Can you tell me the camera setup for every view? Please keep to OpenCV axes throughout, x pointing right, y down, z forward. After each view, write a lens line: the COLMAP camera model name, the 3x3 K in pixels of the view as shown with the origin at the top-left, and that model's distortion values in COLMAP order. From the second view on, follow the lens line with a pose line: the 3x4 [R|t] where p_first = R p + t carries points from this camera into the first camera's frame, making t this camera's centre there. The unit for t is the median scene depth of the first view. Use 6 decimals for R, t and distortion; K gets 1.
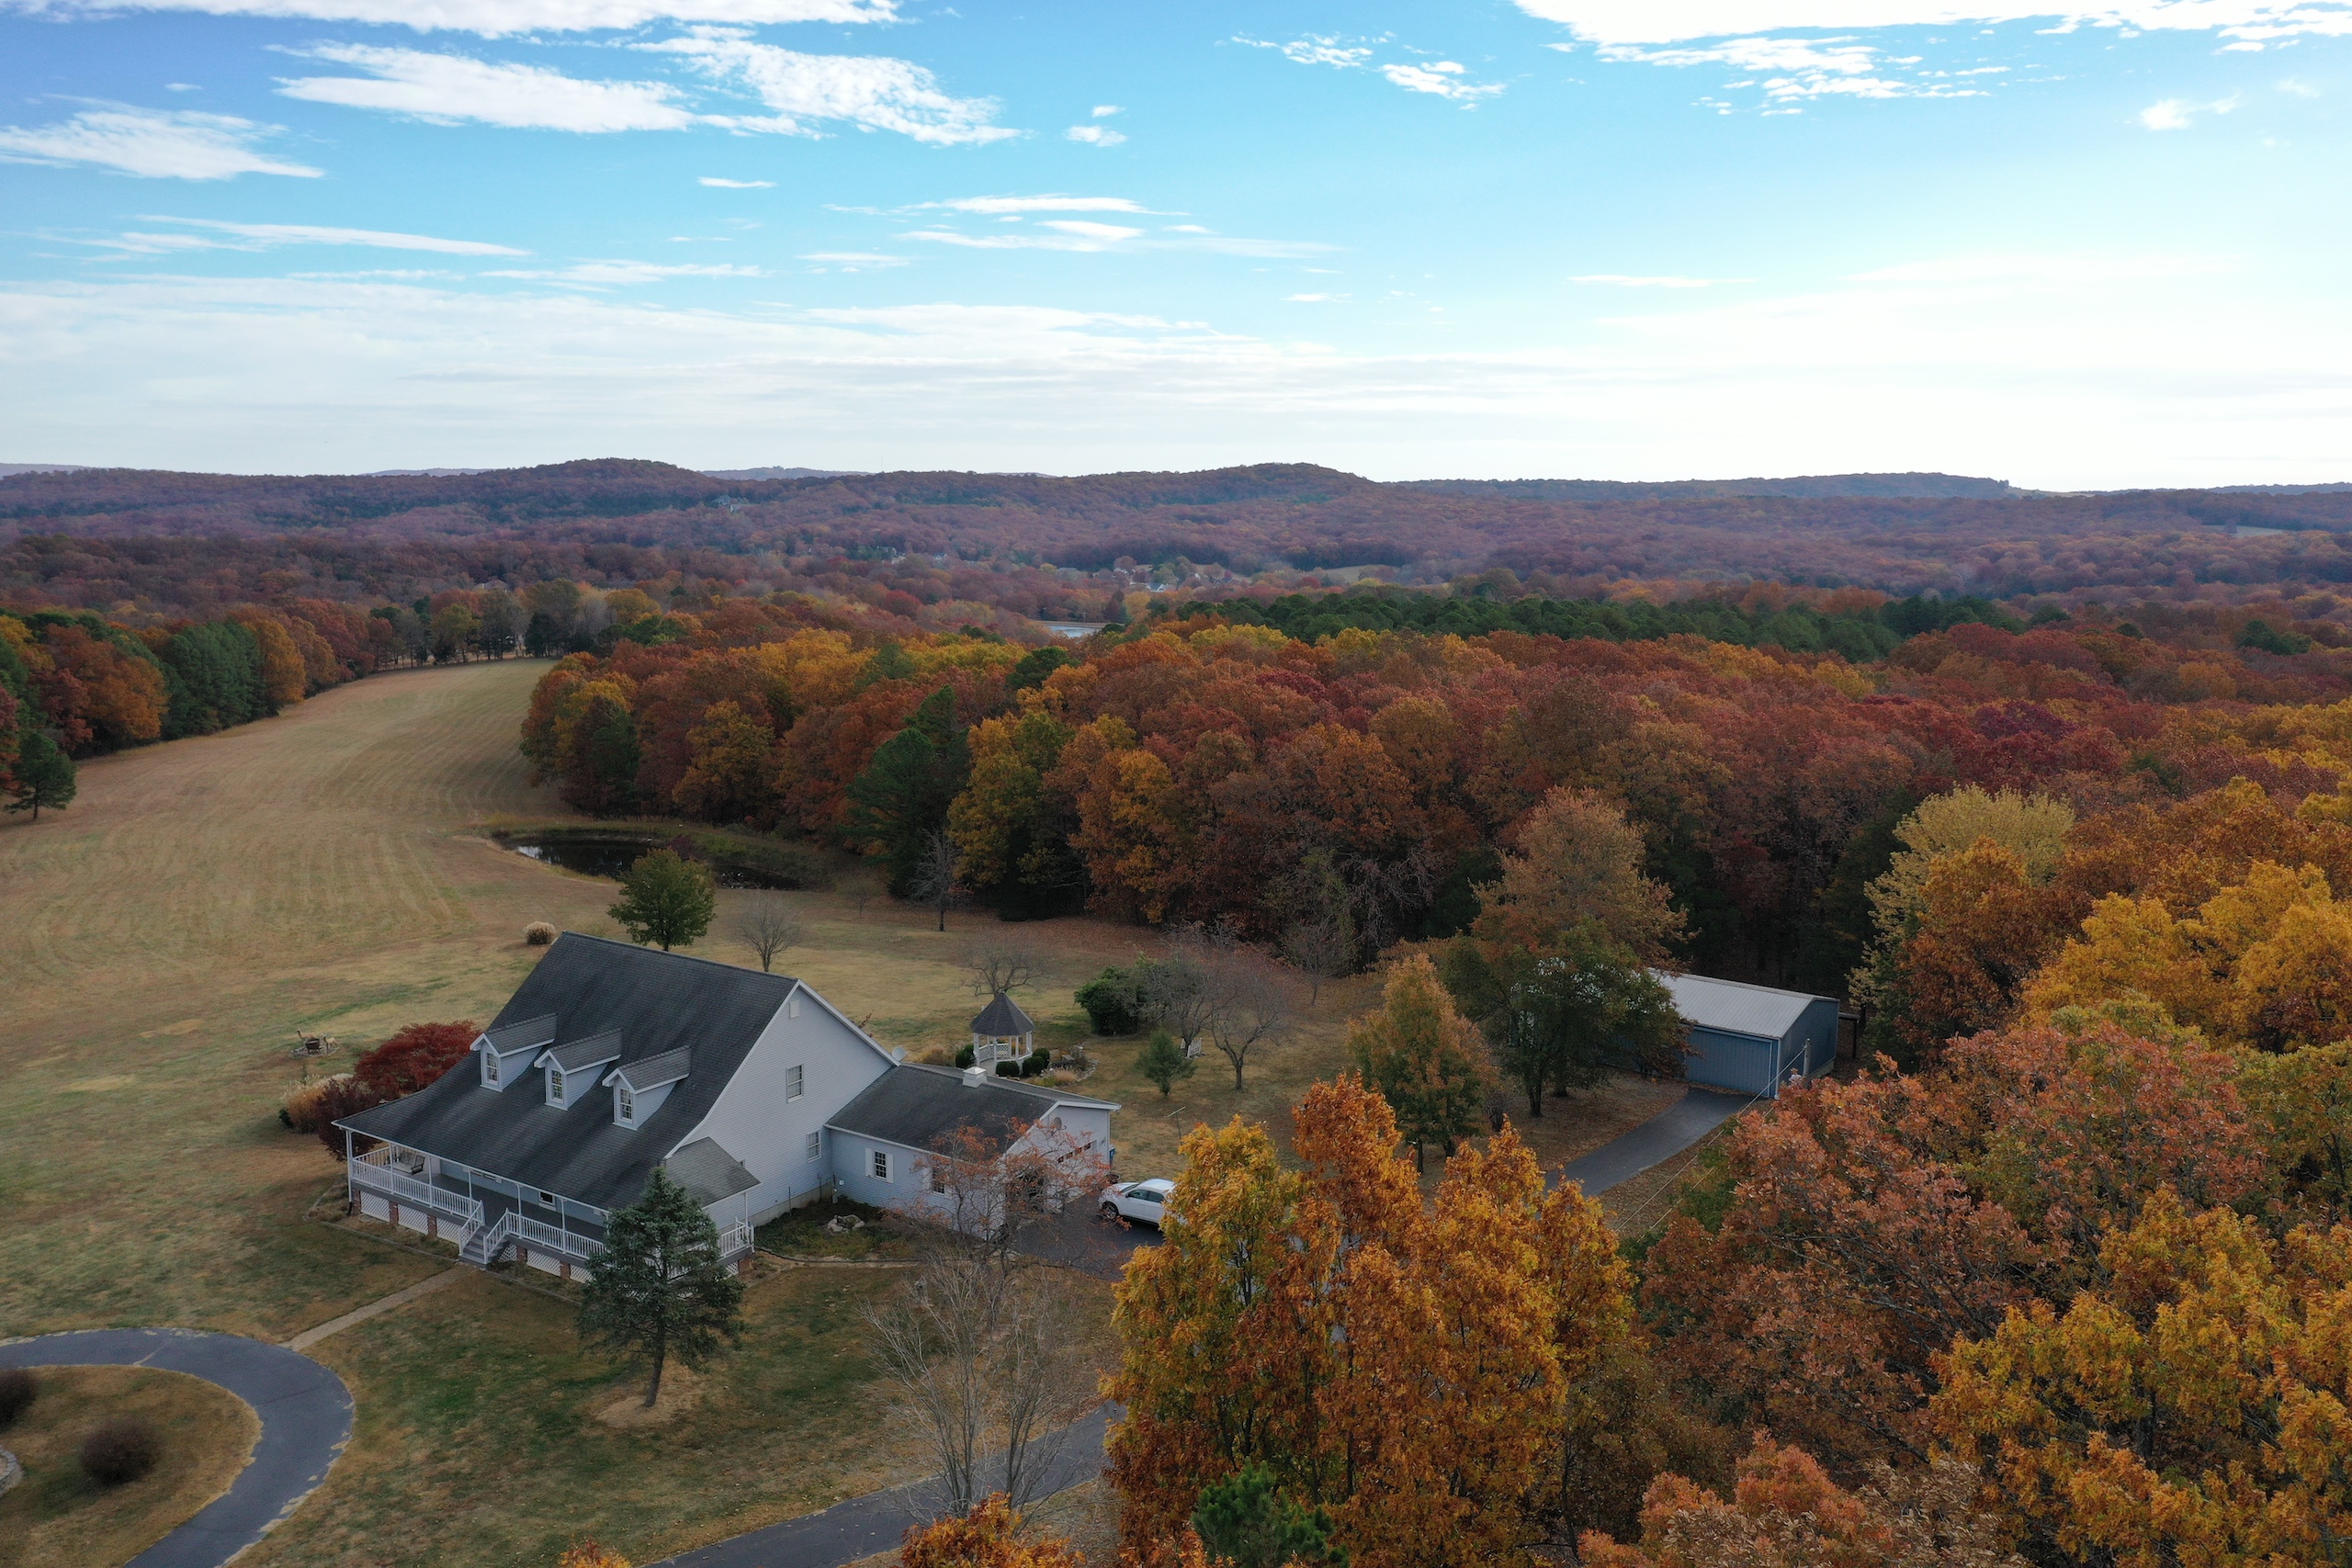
lens RADIAL K [[1873.0, 0, 1182.5], [0, 1873.0, 768.9], [0, 0, 1]] dist [0.006929, 0.003839]
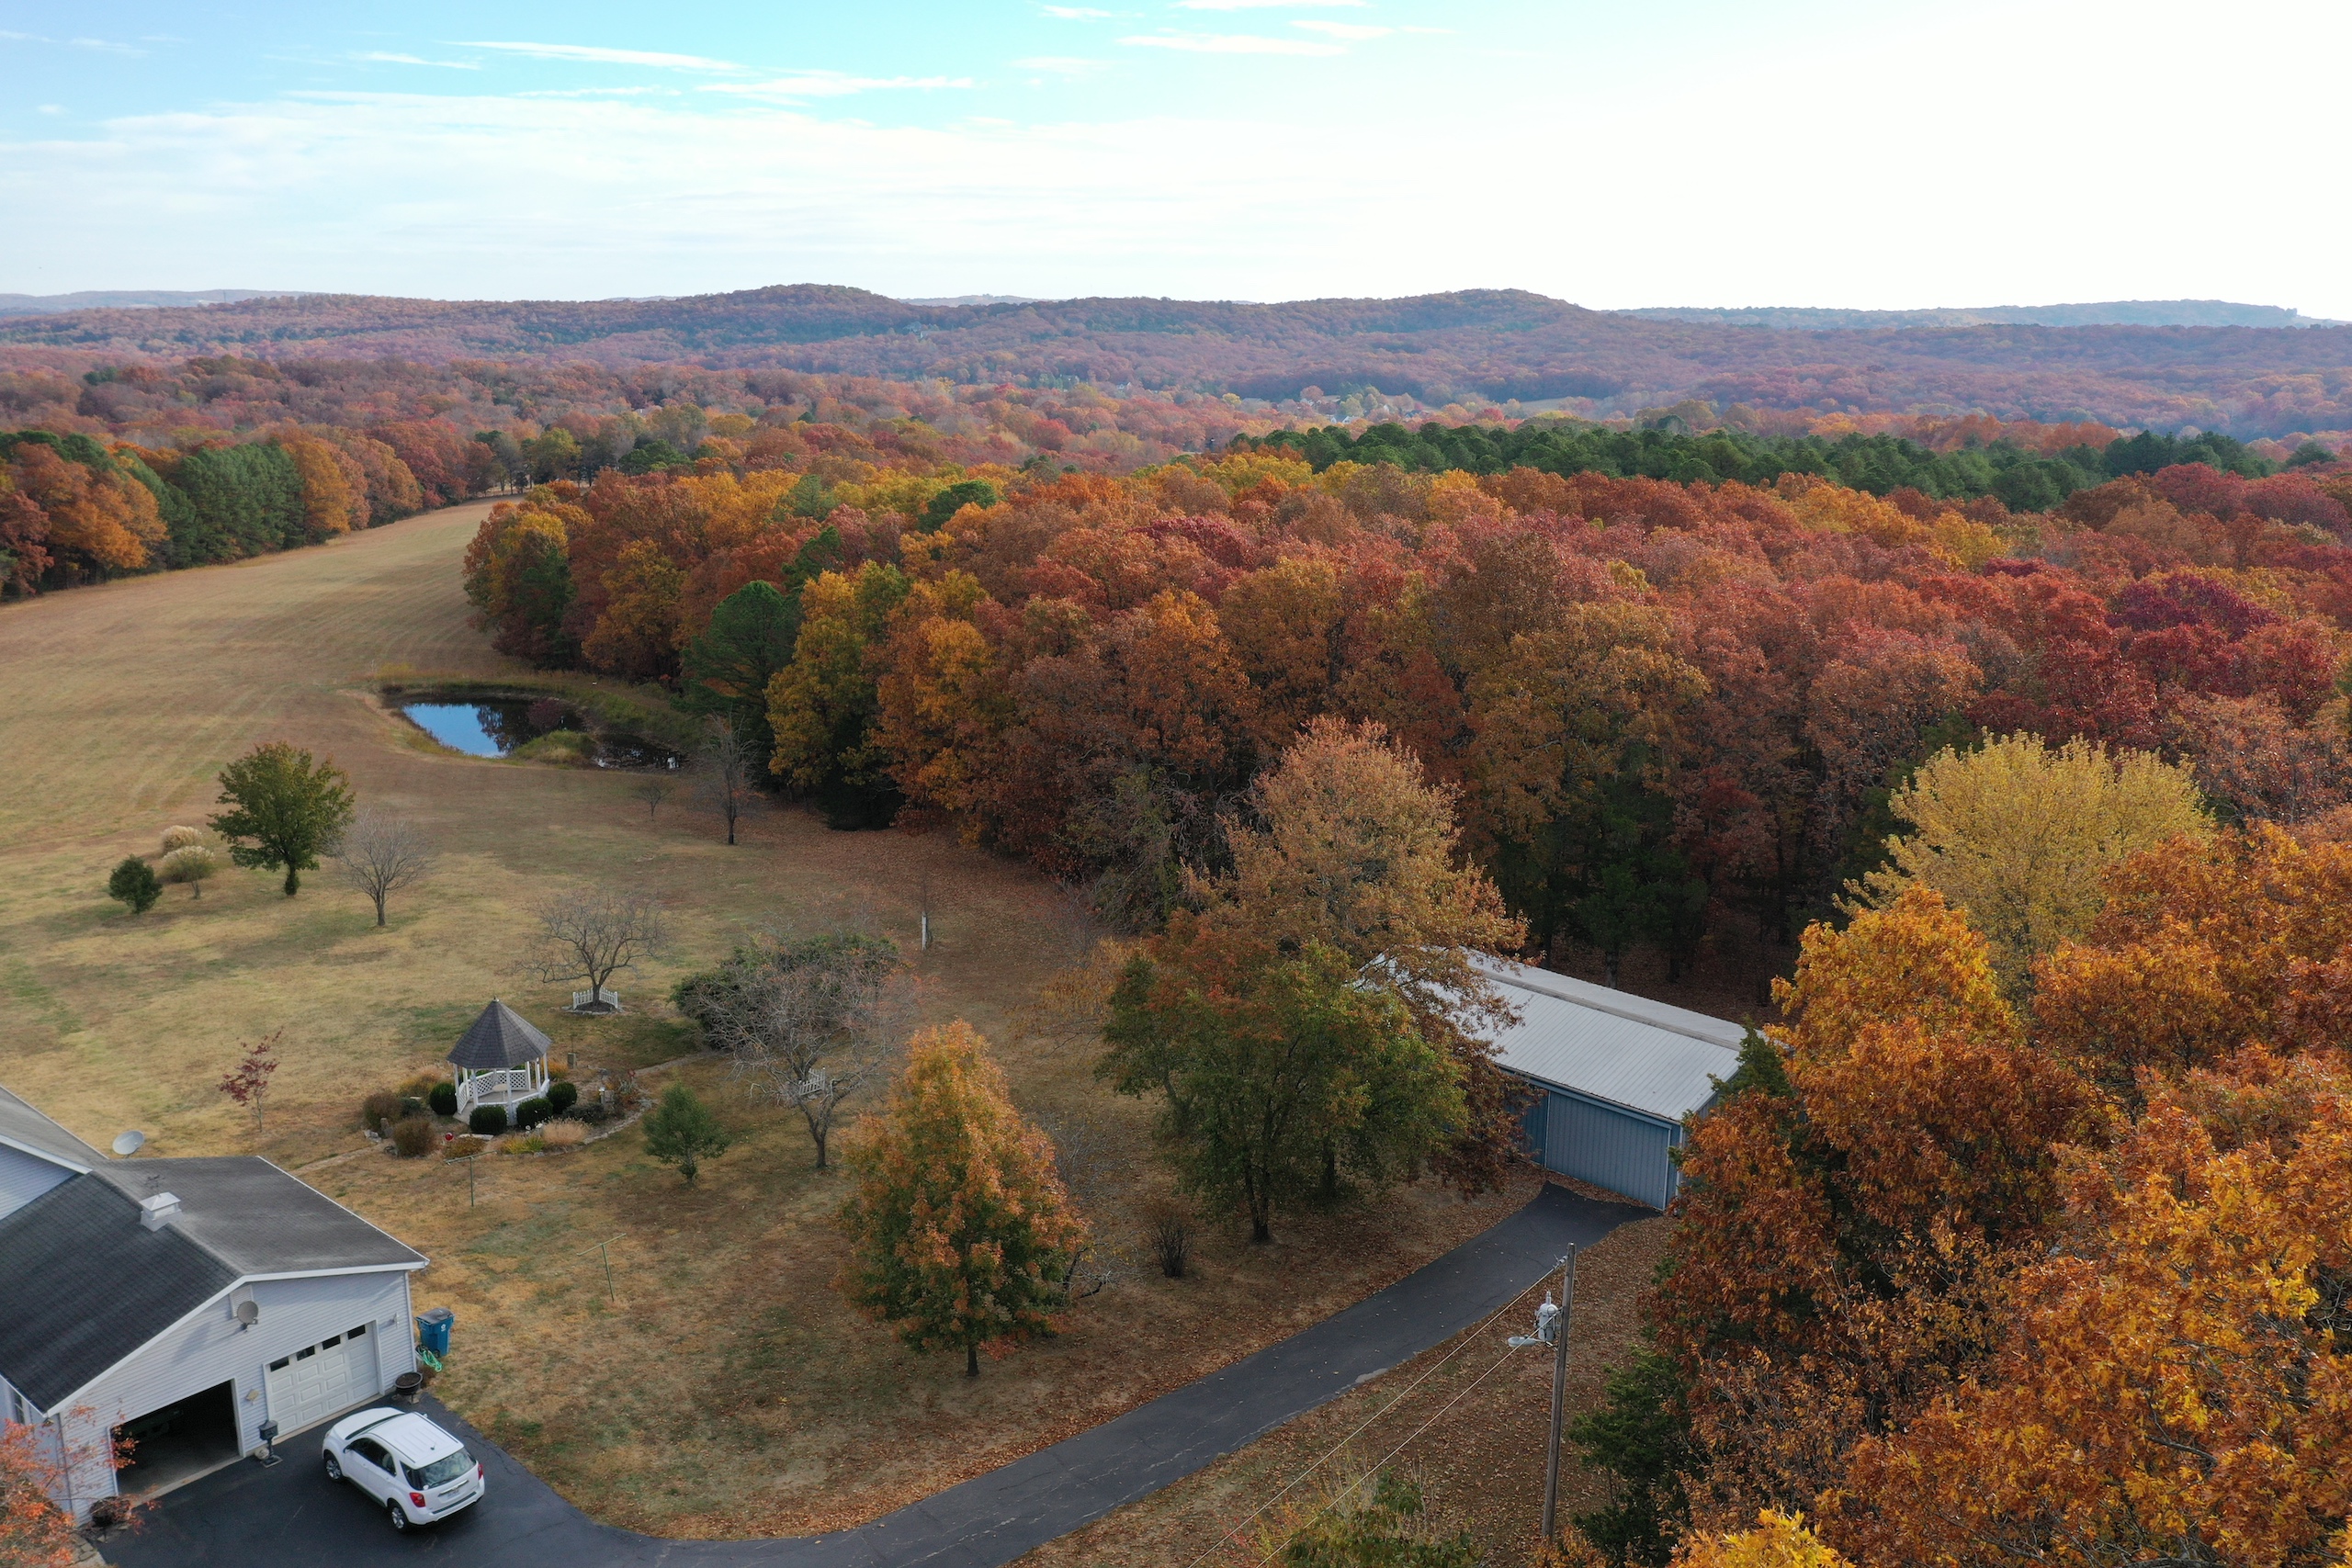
lens RADIAL K [[1872.1, 0, 1180.4], [0, 1872.1, 777.8], [0, 0, 1]] dist [0.009161, 0.002841]
pose [[0.993307, 0.029760, -0.111602, 0.100955], [-0.019398, 0.995495, 0.092808, -0.012266], [0.113861, -0.090022, 0.989410, 0.172553]]
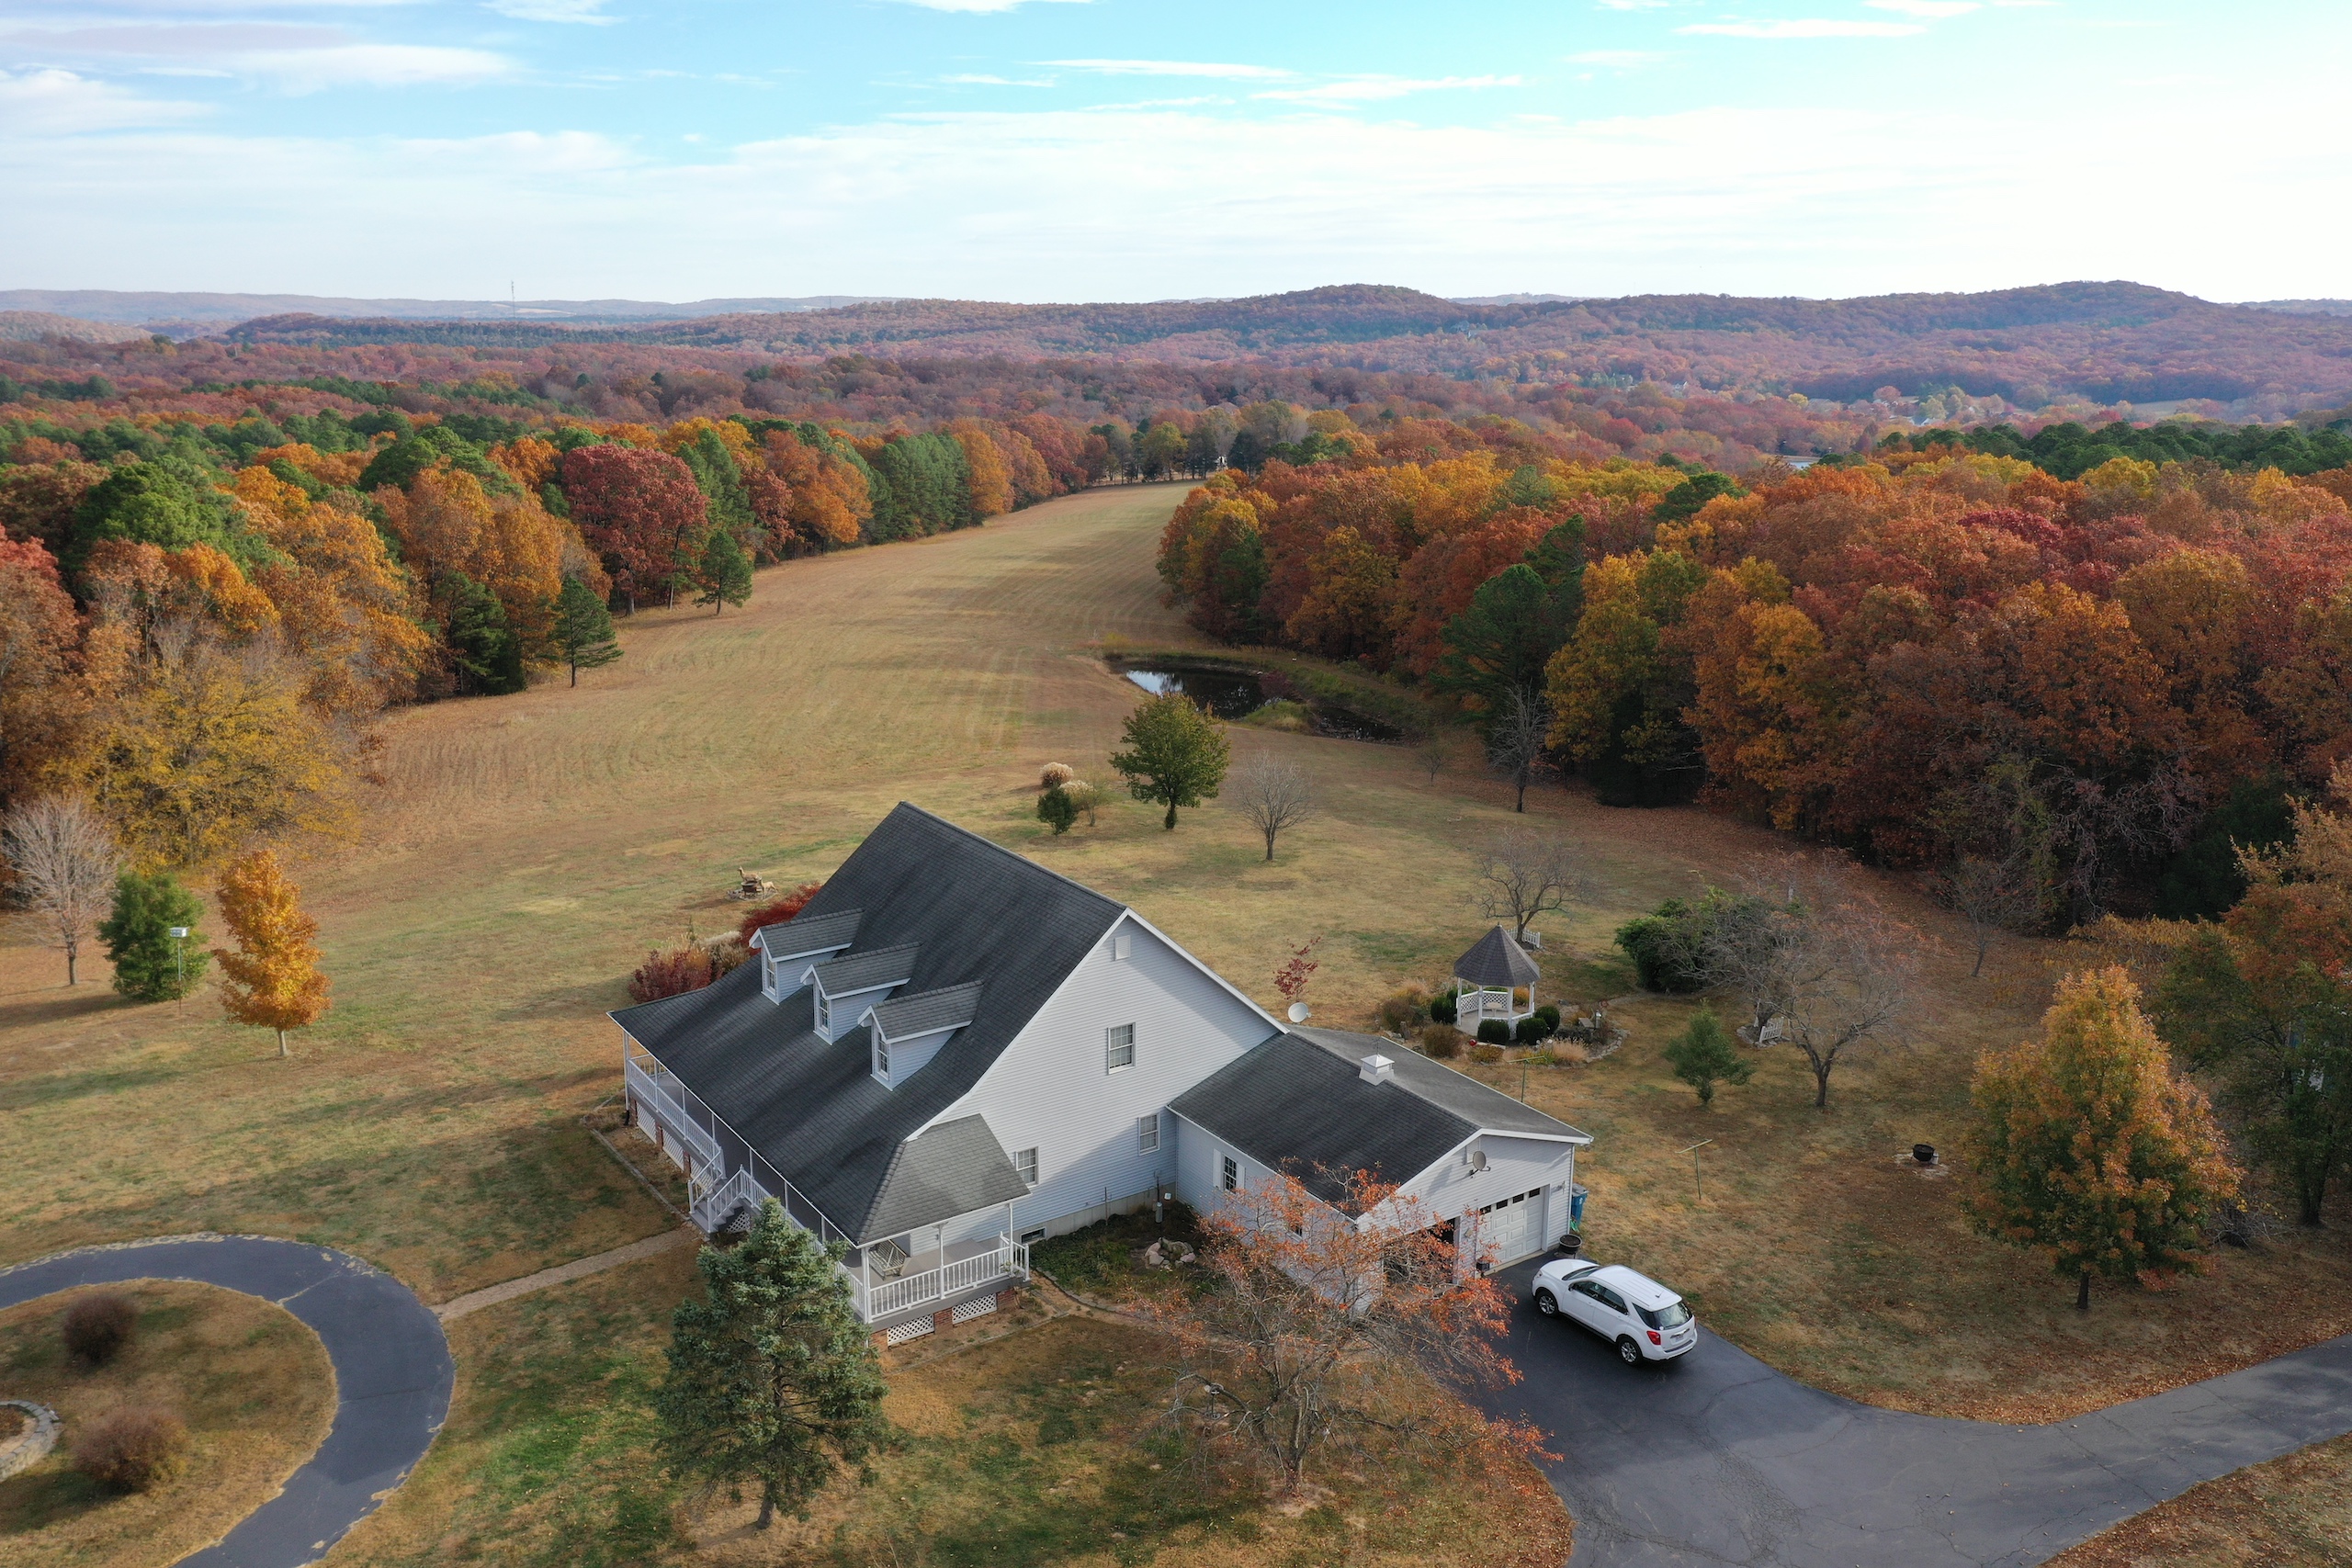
lens RADIAL K [[1873.0, 0, 1182.5], [0, 1873.0, 768.9], [0, 0, 1]] dist [0.006929, 0.003839]
pose [[0.925640, 0.085808, -0.368549, 0.025525], [-0.053032, 0.993755, 0.098178, -0.003780], [0.374672, -0.071332, 0.924409, 0.126996]]
